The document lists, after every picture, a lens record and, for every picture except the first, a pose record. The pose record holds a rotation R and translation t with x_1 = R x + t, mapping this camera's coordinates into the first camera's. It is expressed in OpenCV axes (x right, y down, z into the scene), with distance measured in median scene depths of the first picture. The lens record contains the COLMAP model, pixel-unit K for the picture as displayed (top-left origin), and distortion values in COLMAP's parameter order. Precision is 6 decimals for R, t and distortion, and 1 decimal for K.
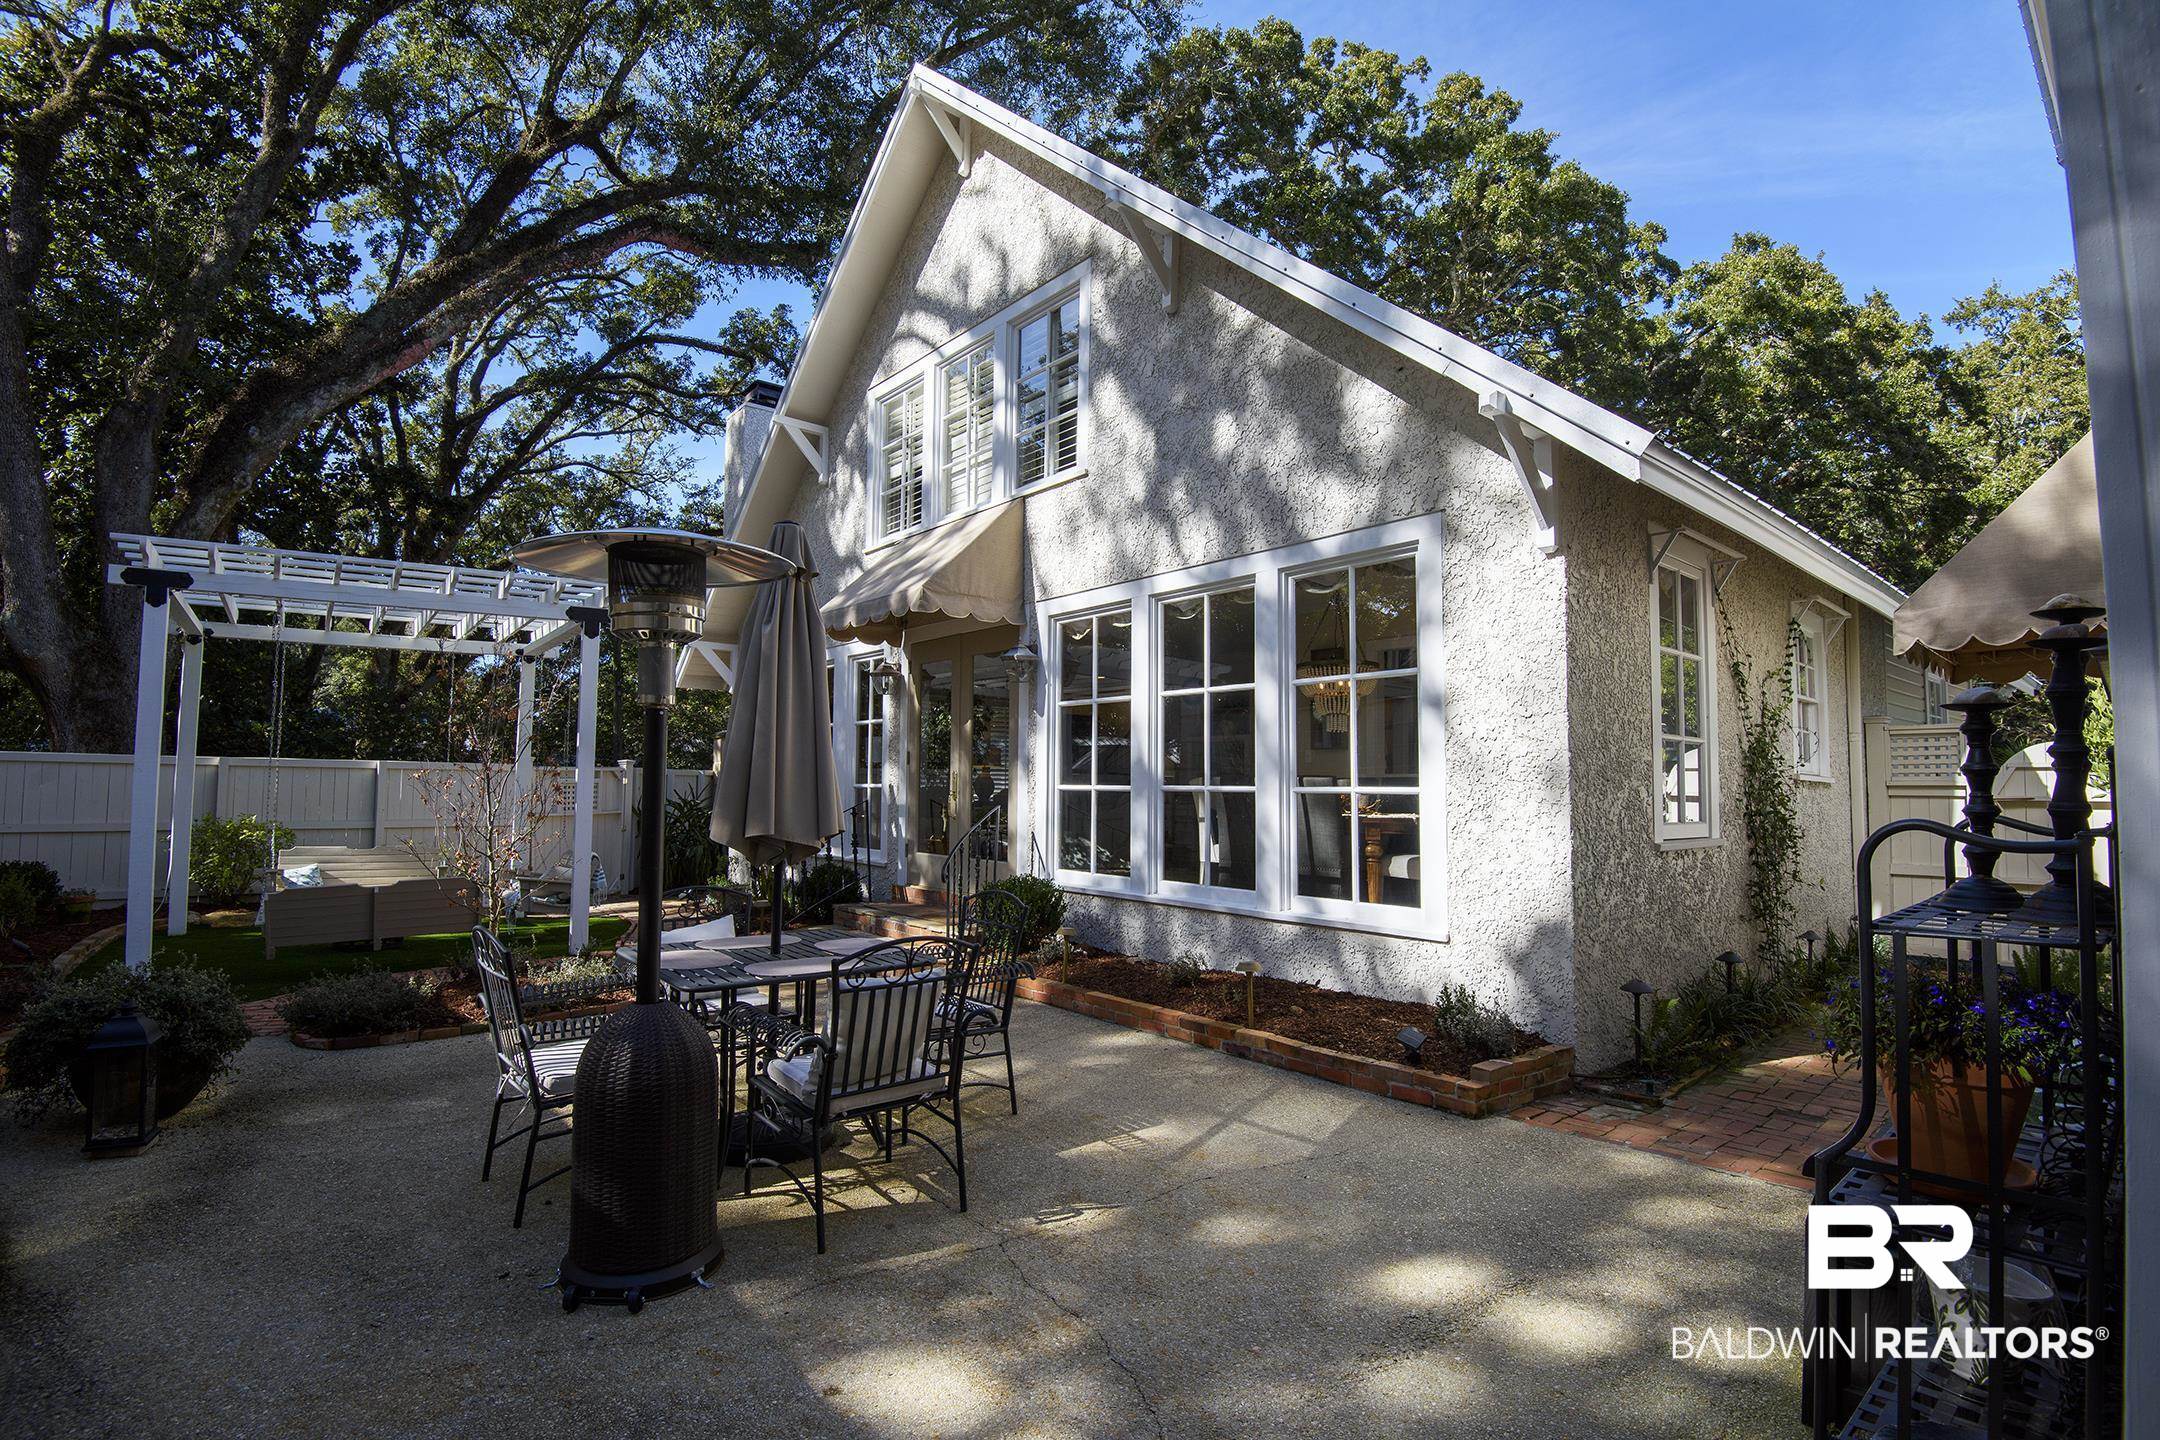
lens RADIAL K [[981.4, 0, 1081.9], [0, 981.4, 733.0], [0, 0, 1]] dist [0.003010, -0.003589]
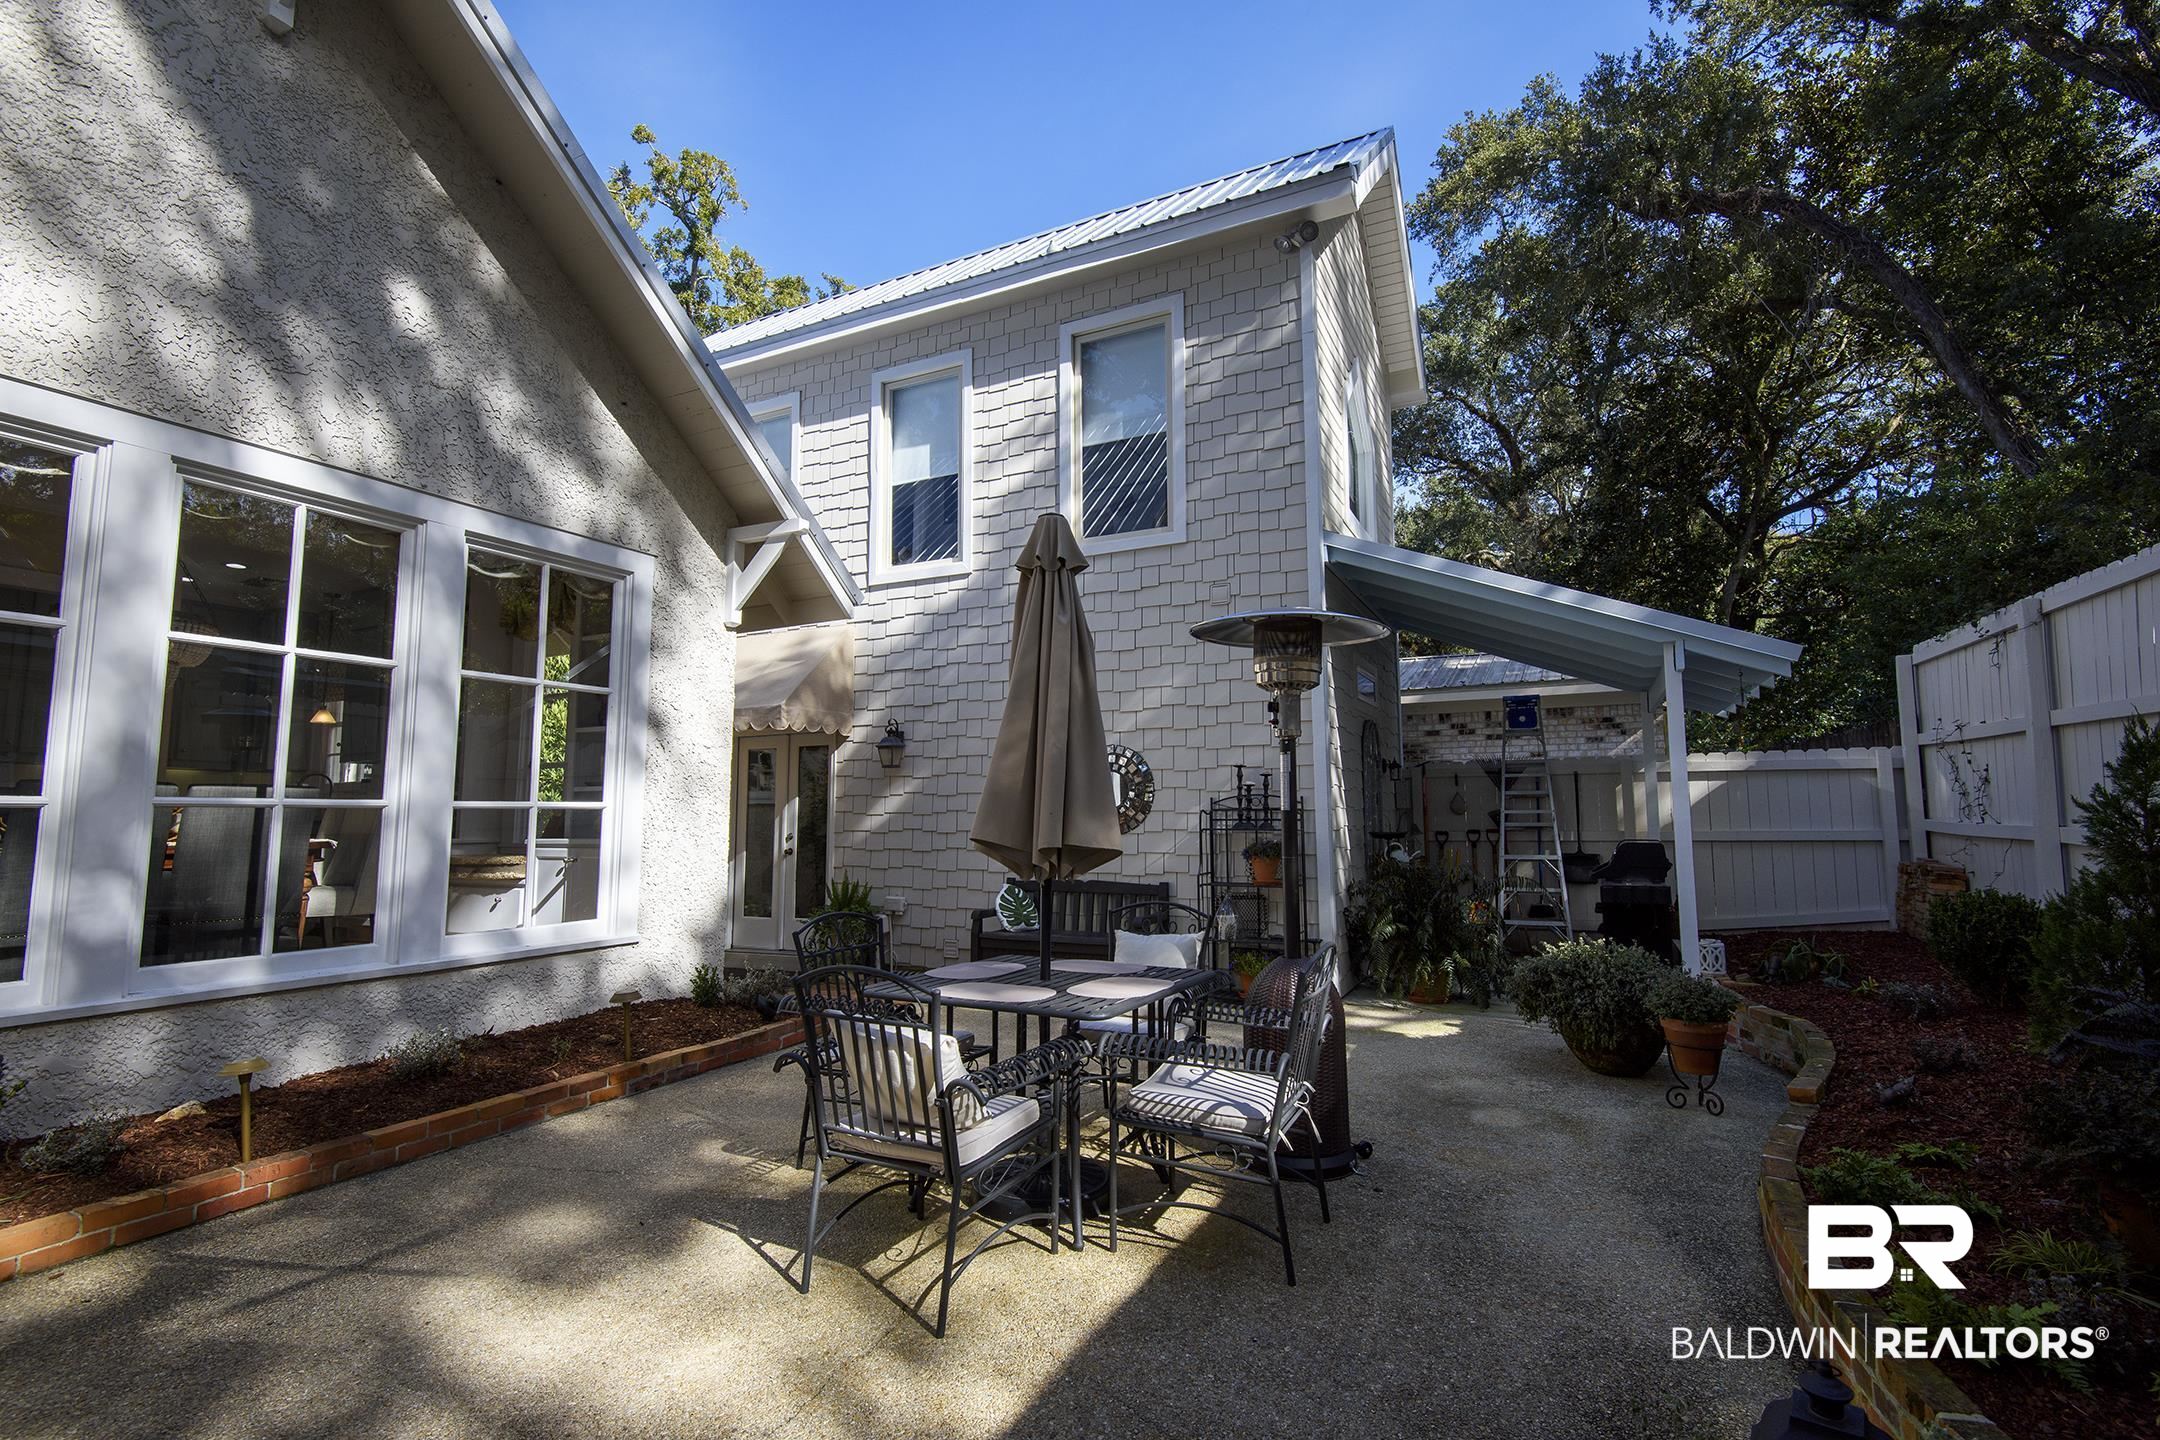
lens RADIAL K [[981.4, 0, 1080.3], [0, 981.4, 721.8], [0, 0, 1]] dist [0.003010, -0.003589]
pose [[-0.395256, 0.064766, 0.916285, -0.851127], [-0.056607, 0.993898, -0.094670, 0.044380], [-0.916825, -0.089287, -0.389178, 0.995975]]
